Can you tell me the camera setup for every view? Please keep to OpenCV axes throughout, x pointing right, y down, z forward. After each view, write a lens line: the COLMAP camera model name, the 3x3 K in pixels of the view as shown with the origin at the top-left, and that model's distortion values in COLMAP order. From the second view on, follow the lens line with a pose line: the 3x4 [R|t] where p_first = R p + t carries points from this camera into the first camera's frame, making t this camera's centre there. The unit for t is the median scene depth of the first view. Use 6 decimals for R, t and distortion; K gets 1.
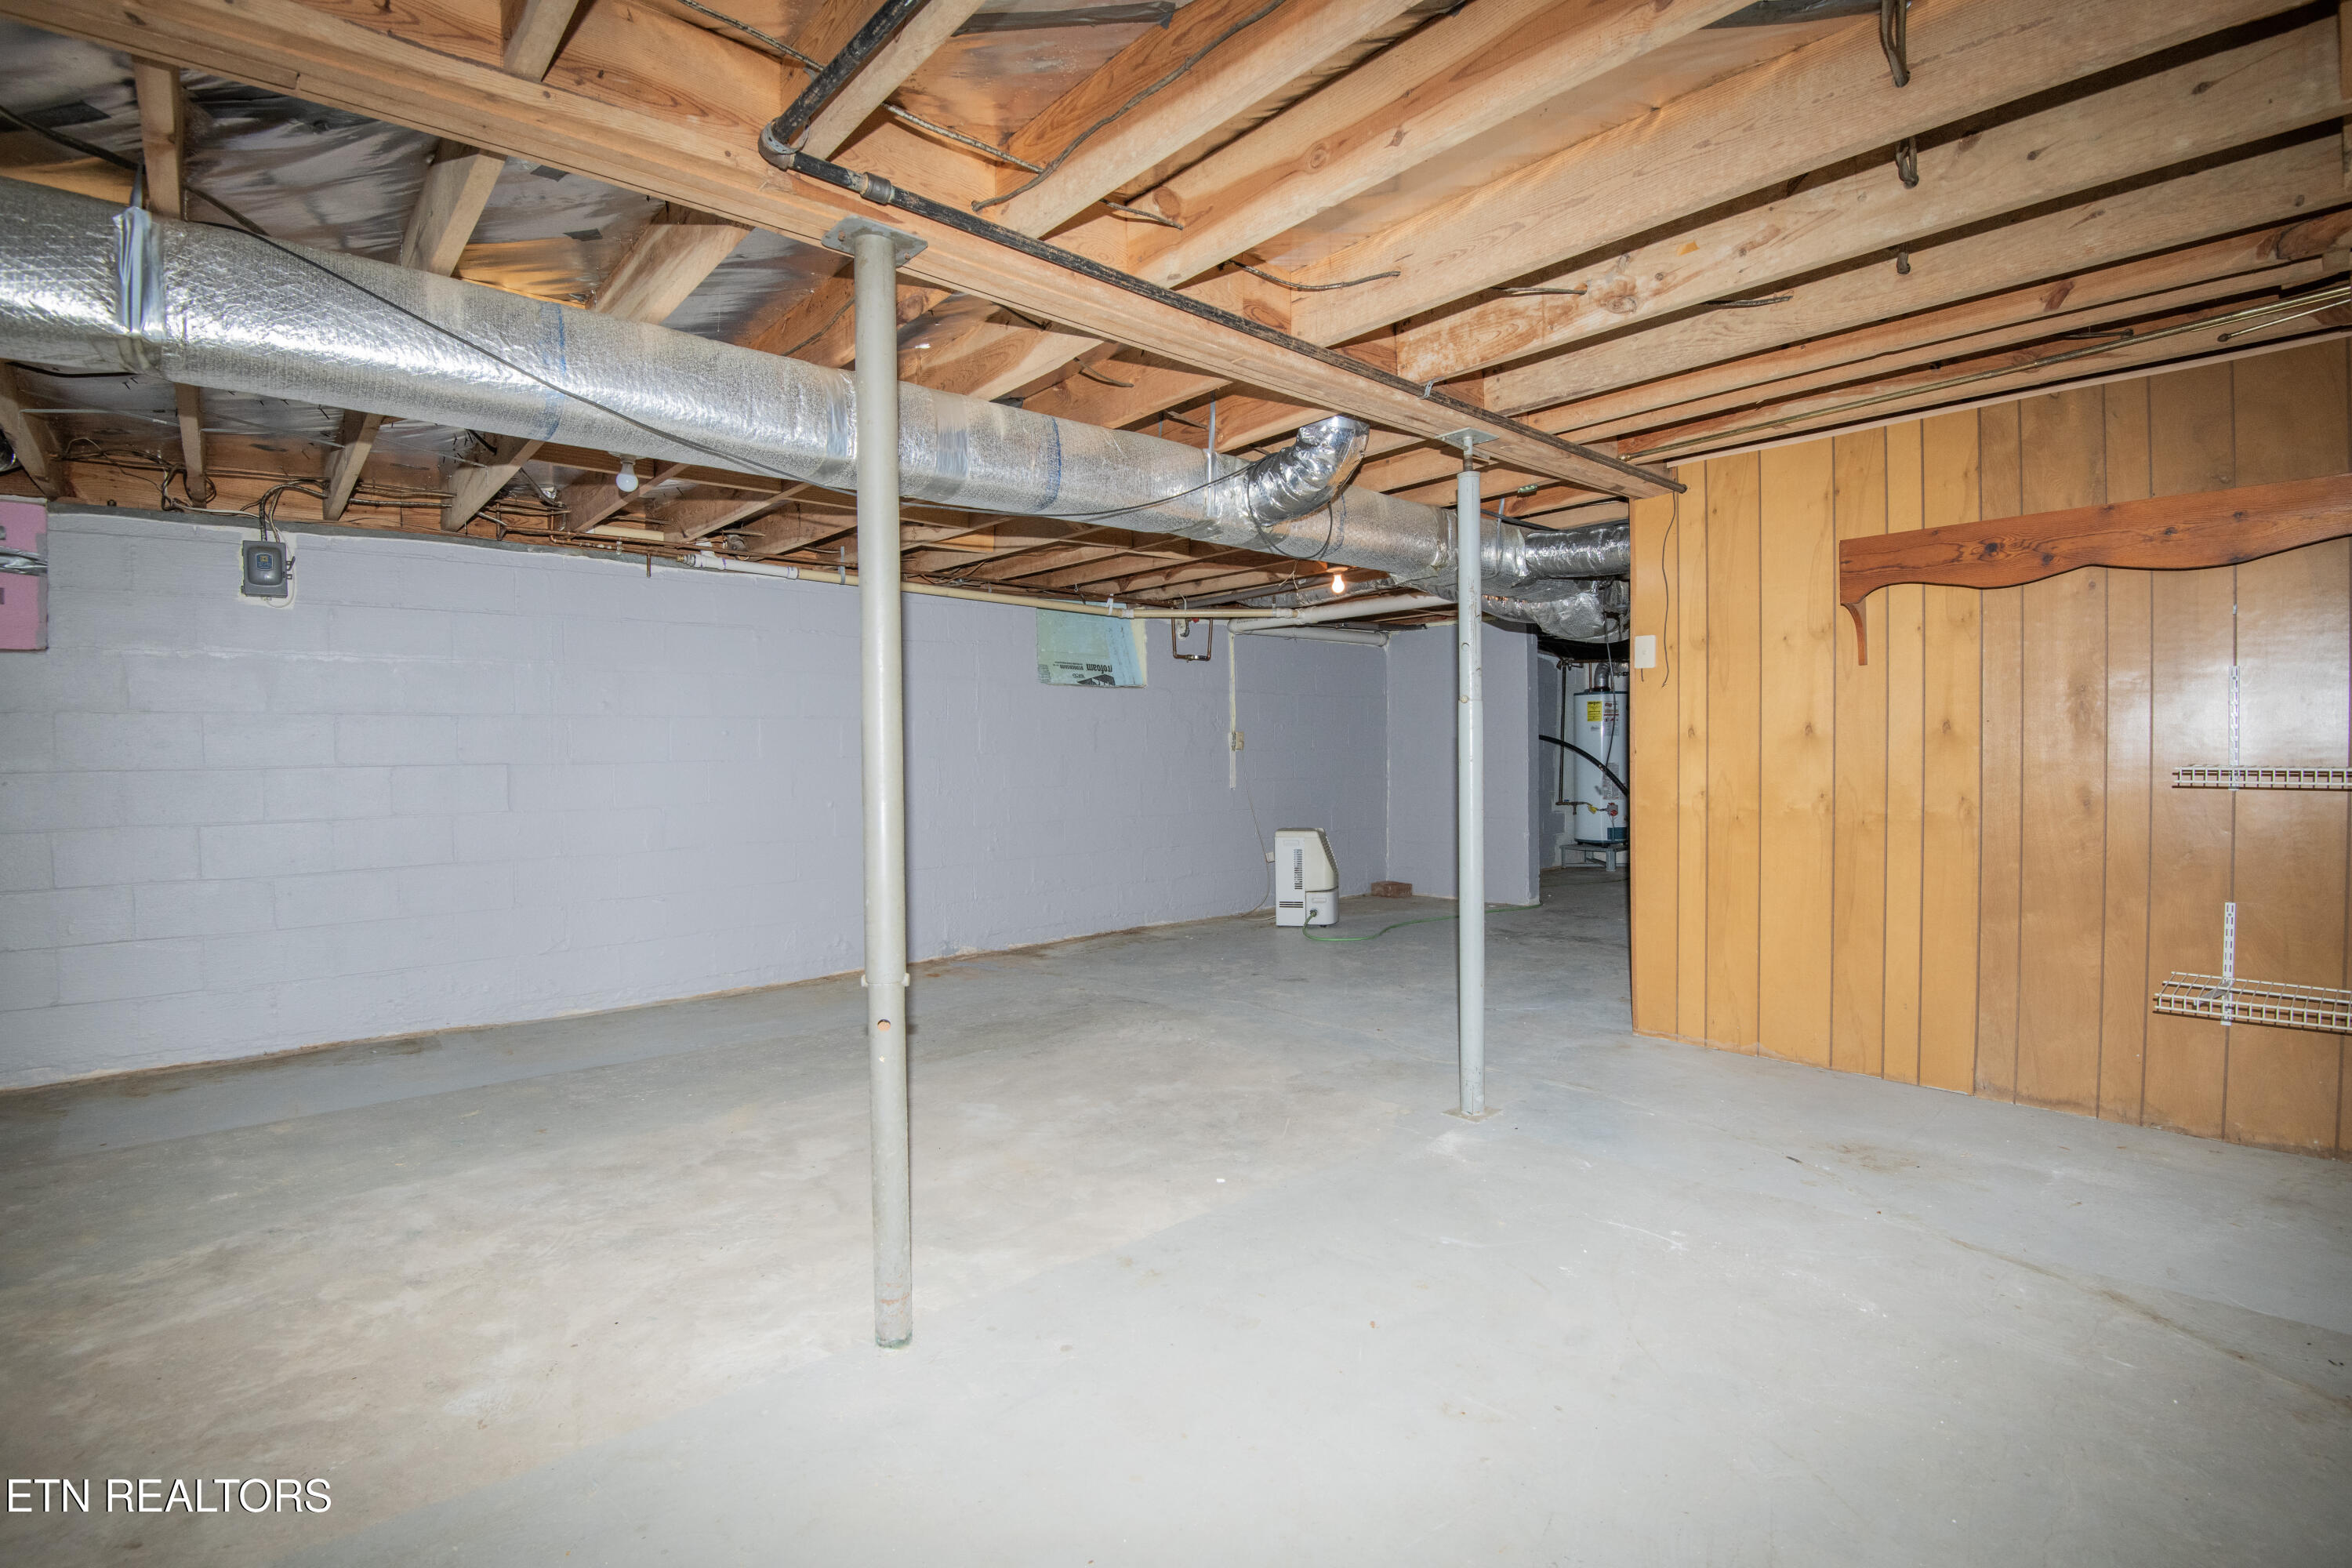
lens RADIAL K [[1087.4, 0, 1183.8], [0, 1087.4, 781.8], [0, 0, 1]] dist [-0.004438, -0.019886]
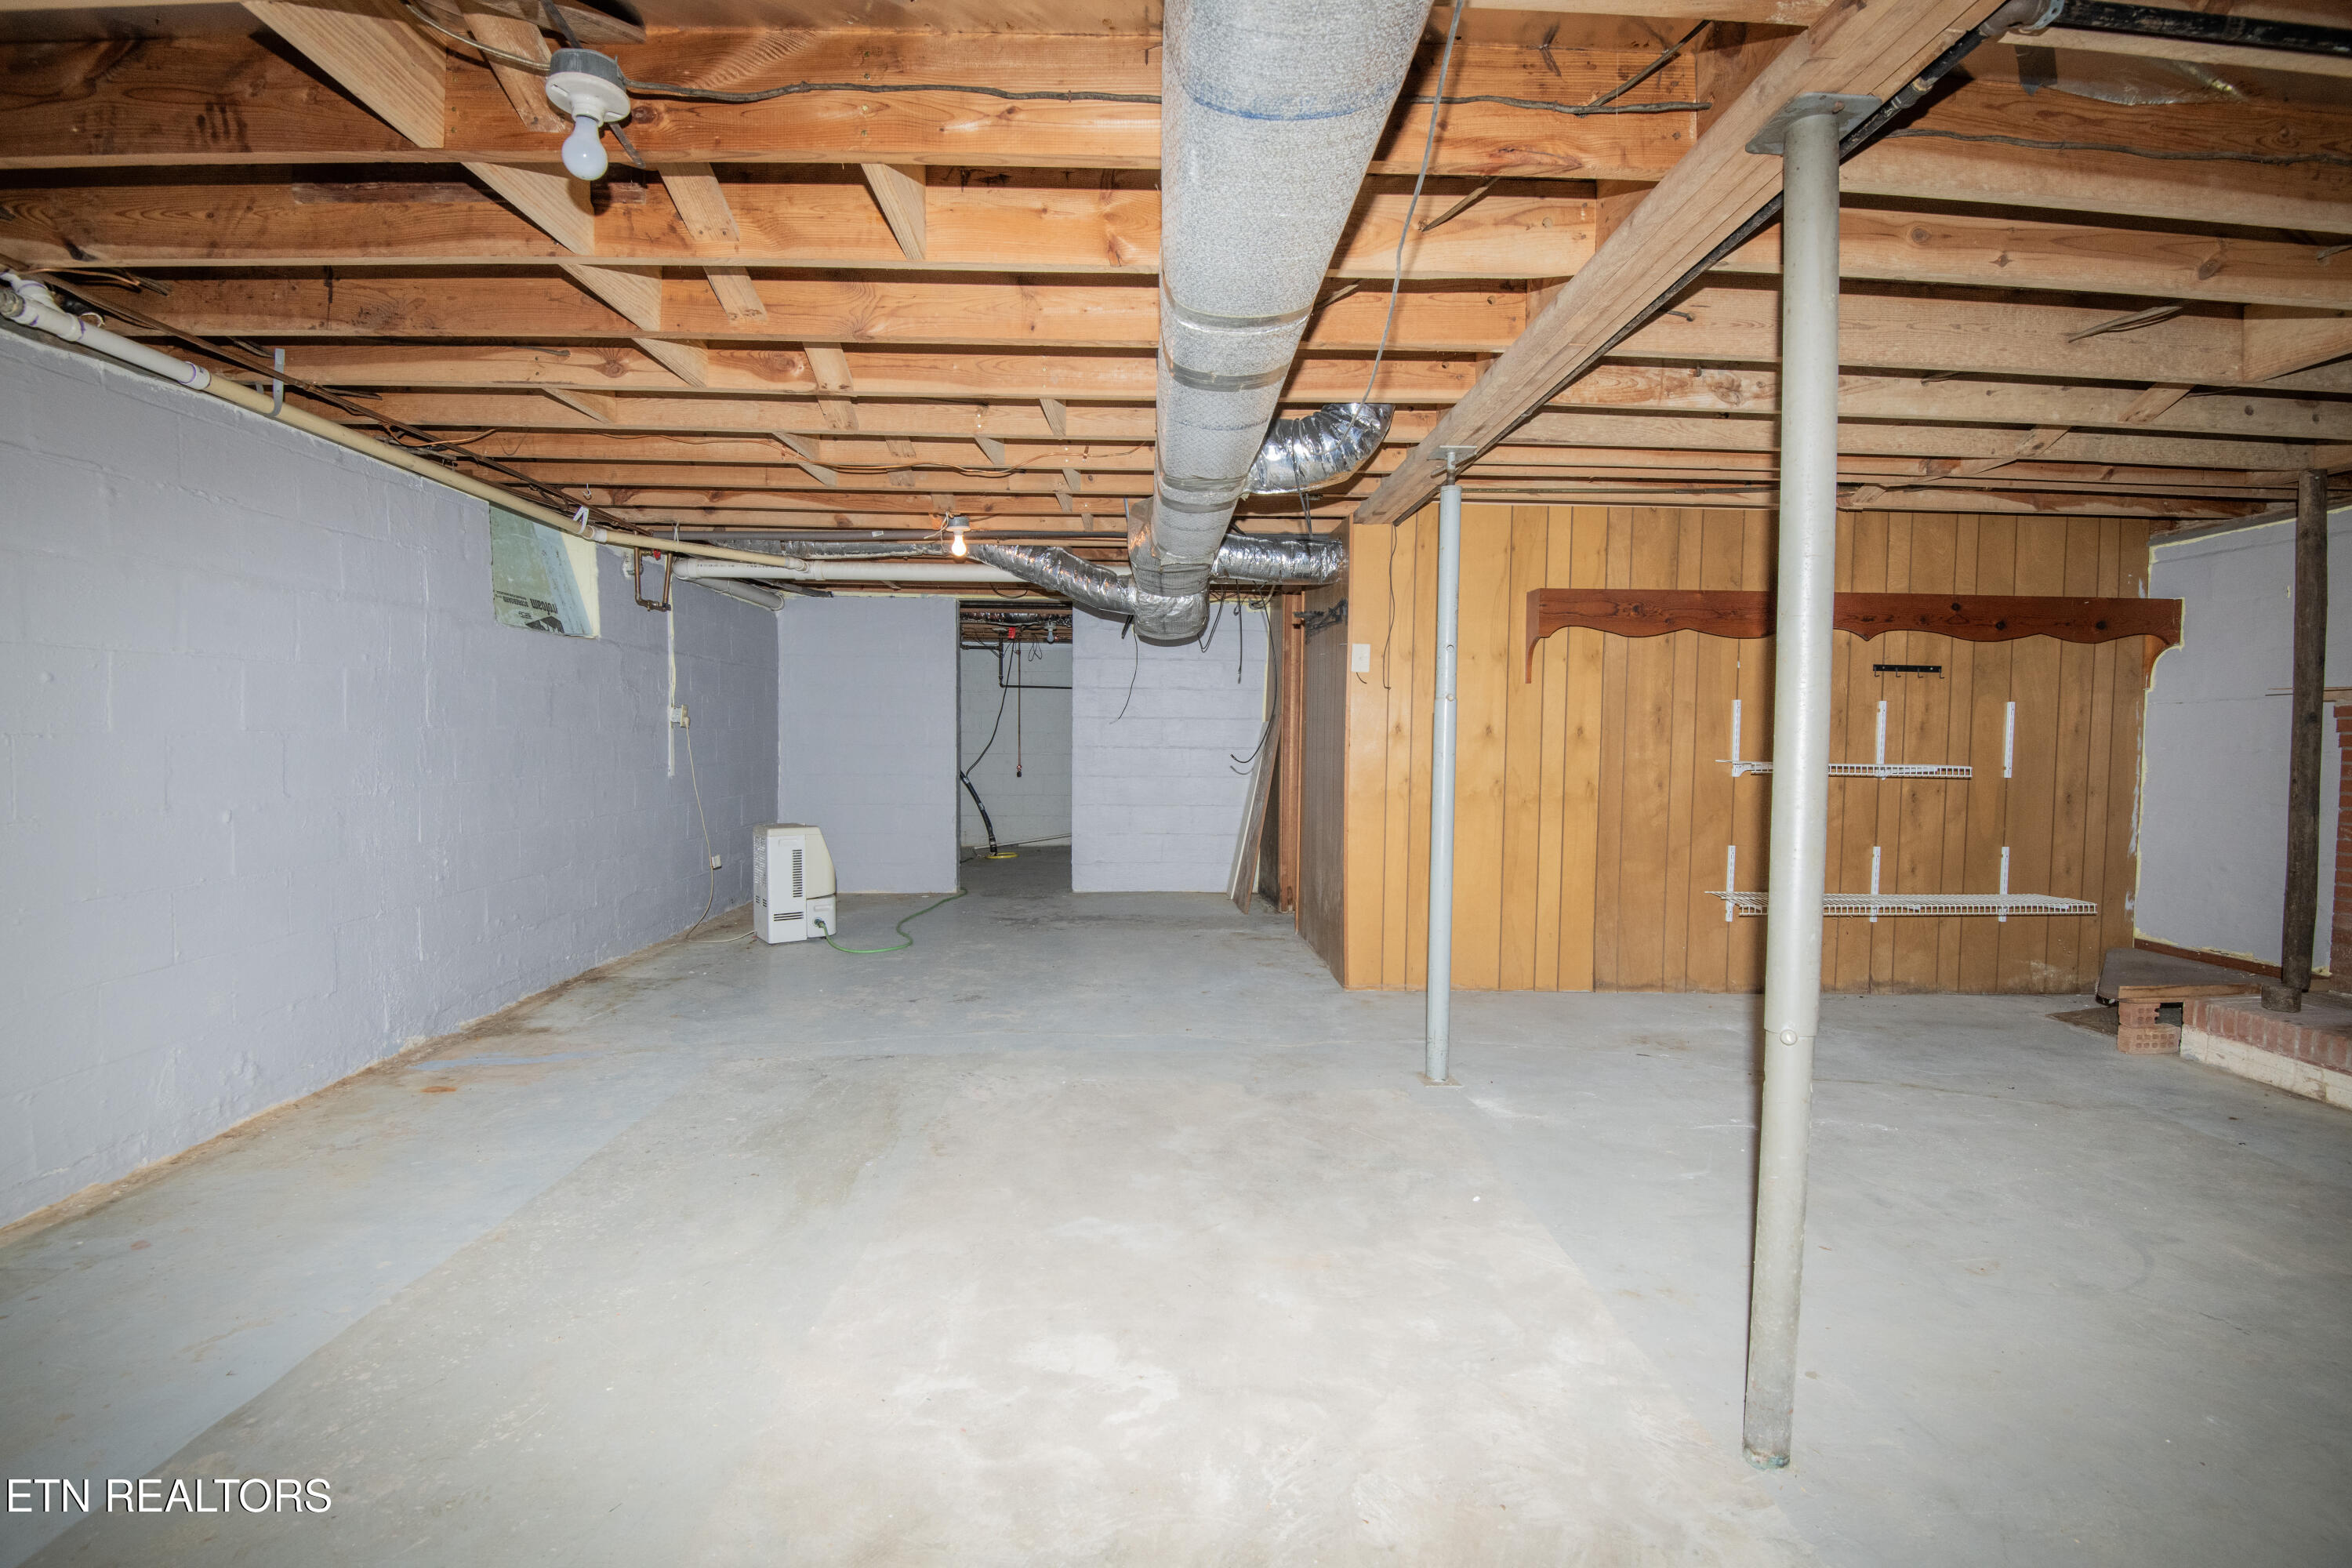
lens RADIAL K [[1087.4, 0, 1183.8], [0, 1087.4, 781.8], [0, 0, 1]] dist [-0.004438, -0.019886]
pose [[0.643605, -0.013866, 0.765232, -0.667316], [-0.001105, 0.999818, 0.019047, -0.011660], [-0.765357, -0.013104, 0.643473, 0.462992]]
